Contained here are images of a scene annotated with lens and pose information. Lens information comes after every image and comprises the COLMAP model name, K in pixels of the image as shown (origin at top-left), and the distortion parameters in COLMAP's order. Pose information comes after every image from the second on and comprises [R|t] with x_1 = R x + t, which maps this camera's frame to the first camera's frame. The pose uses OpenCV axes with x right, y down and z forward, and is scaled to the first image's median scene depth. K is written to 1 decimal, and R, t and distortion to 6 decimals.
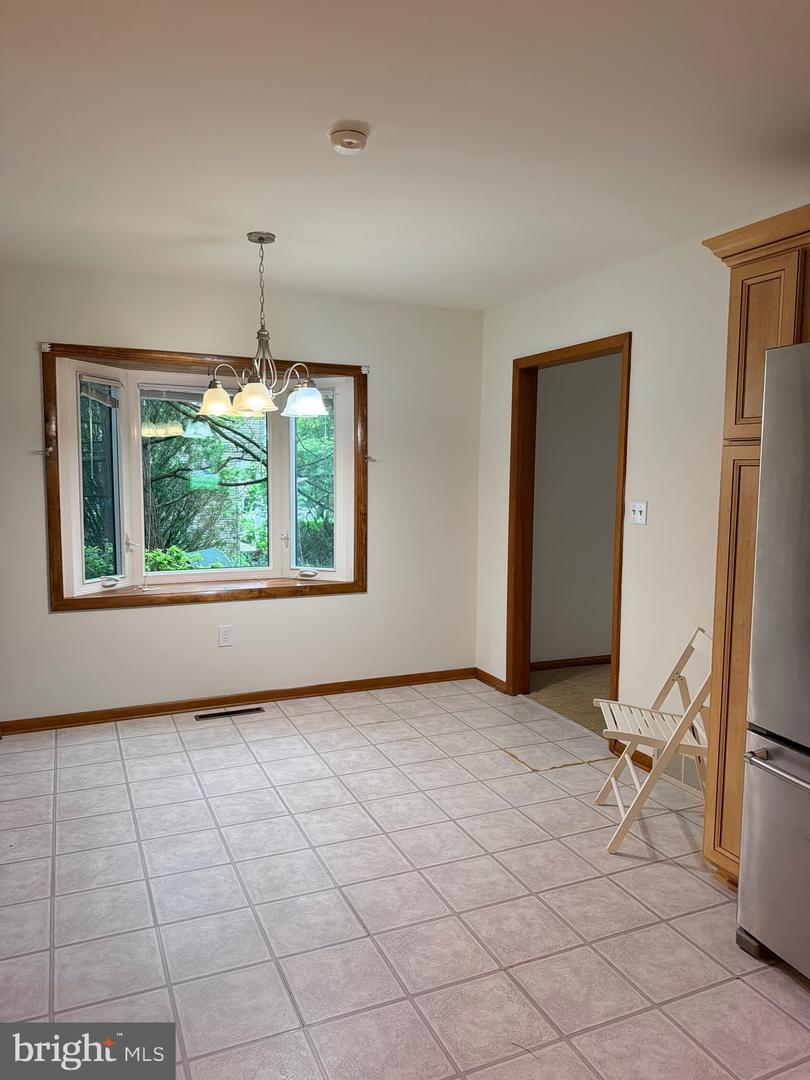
lens RADIAL K [[782.5, 0, 404.9], [0, 782.5, 533.4], [0, 0, 1]] dist [0.083129, -0.101571]
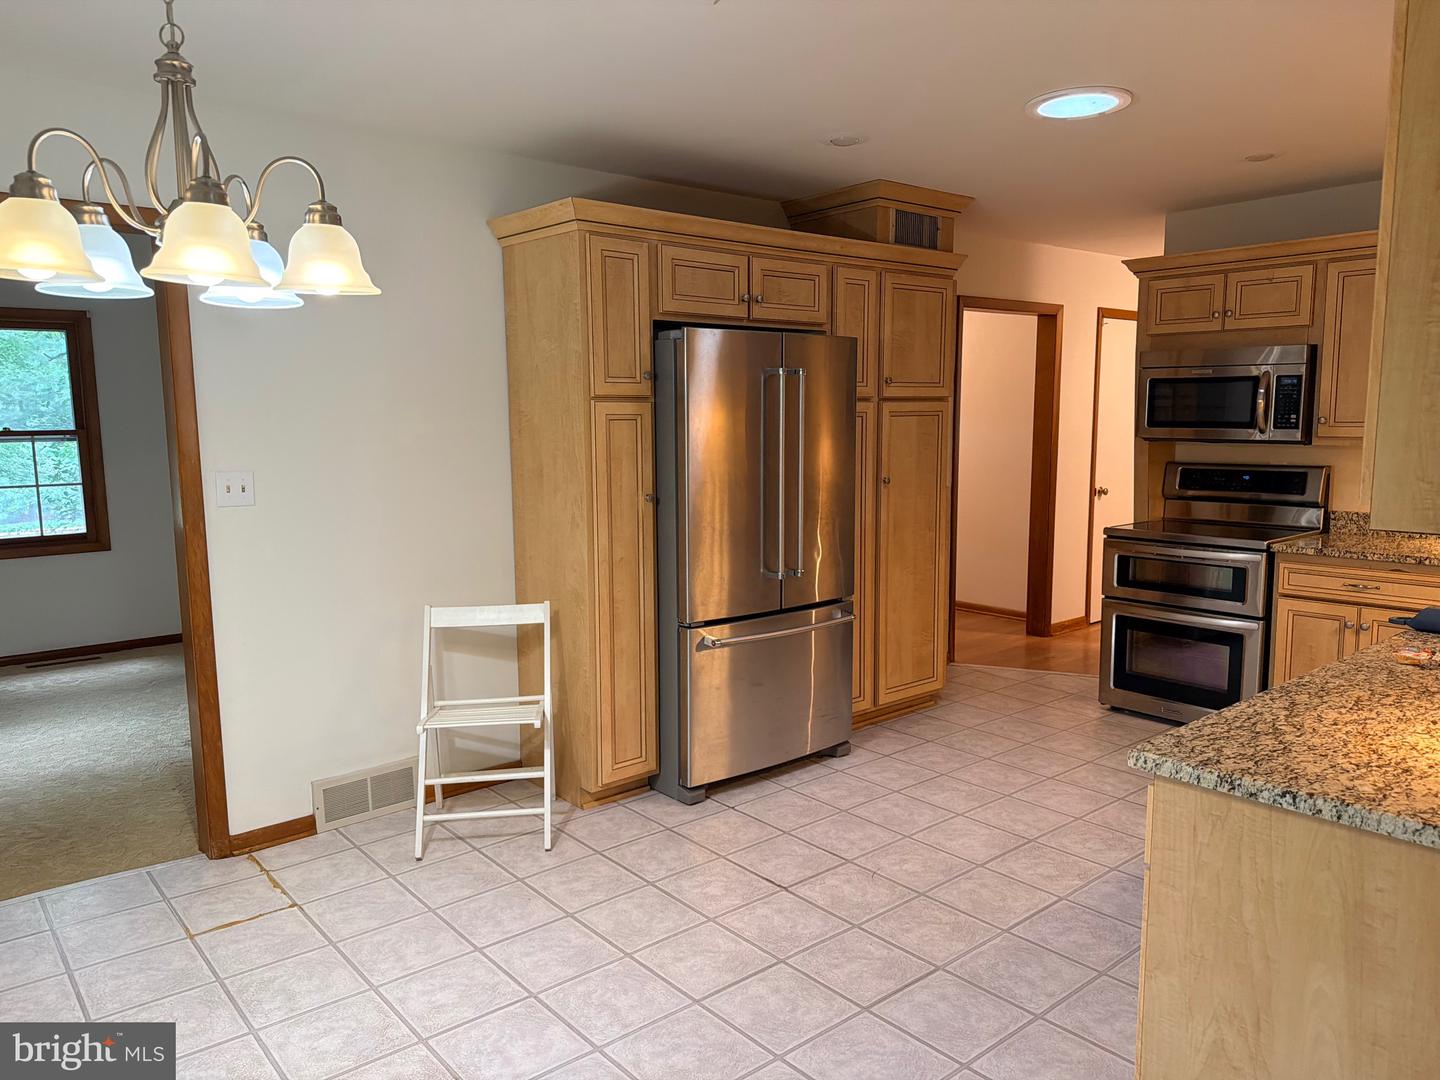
lens RADIAL K [[1043.3, 0, 715.9], [0, 1043.3, 547.9], [0, 0, 1]] dist [0.083129, -0.101571]
pose [[-0.302247, -0.124666, 0.945042, -0.882167], [0.082428, 0.984279, 0.156204, -0.106986], [-0.949659, 0.125110, -0.287220, 1.115825]]
